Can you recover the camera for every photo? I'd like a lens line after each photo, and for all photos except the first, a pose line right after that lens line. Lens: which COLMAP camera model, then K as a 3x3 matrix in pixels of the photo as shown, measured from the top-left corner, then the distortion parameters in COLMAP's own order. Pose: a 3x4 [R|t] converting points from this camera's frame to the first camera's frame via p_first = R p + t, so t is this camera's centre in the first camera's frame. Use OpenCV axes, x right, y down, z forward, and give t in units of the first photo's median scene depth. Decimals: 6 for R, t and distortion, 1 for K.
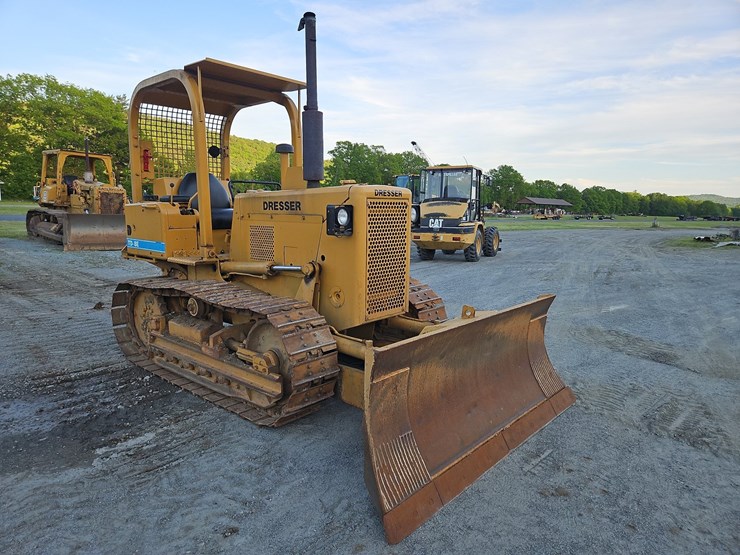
lens RADIAL K [[493.4, 0, 358.5], [0, 493.4, 282.6], [0, 0, 1]] dist [0.064639, -0.054968]
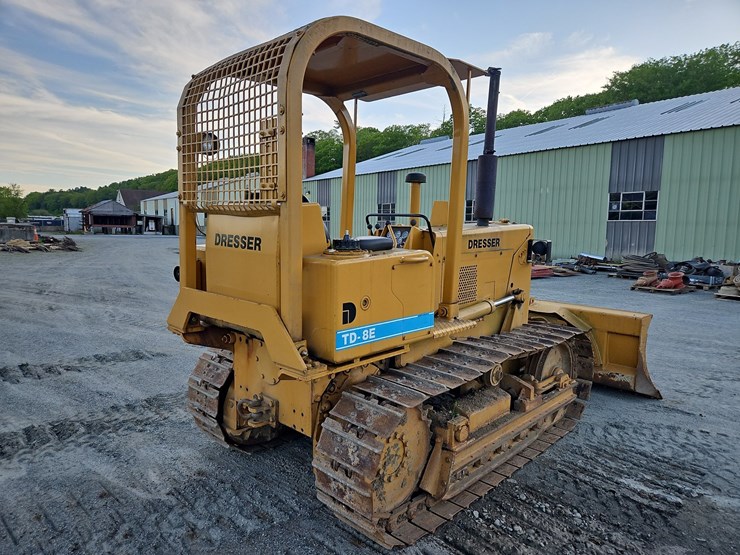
lens RADIAL K [[493.4, 0, 369.1], [0, 493.4, 281.5], [0, 0, 1]] dist [0.064639, -0.054968]
pose [[0.032438, -0.139282, 0.989721, -1.057092], [0.134928, 0.981788, 0.133743, -0.222258], [-0.990324, 0.129203, 0.050640, 1.079267]]
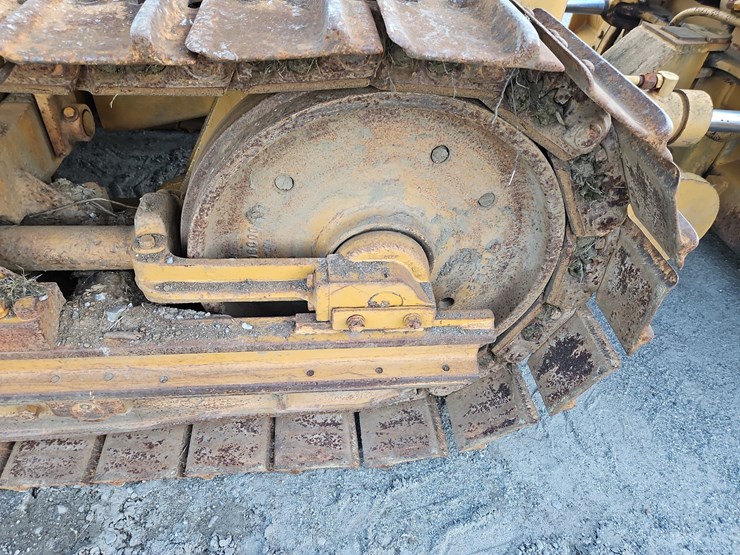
lens RADIAL K [[493.4, 0, 355.9], [0, 493.4, 287.3], [0, 0, 1]] dist [0.064639, -0.054968]
pose [[0.672400, -0.487076, 0.557346, -0.256368], [0.054036, 0.783272, 0.619326, 0.015477], [-0.738213, -0.386318, 0.552992, 0.700498]]
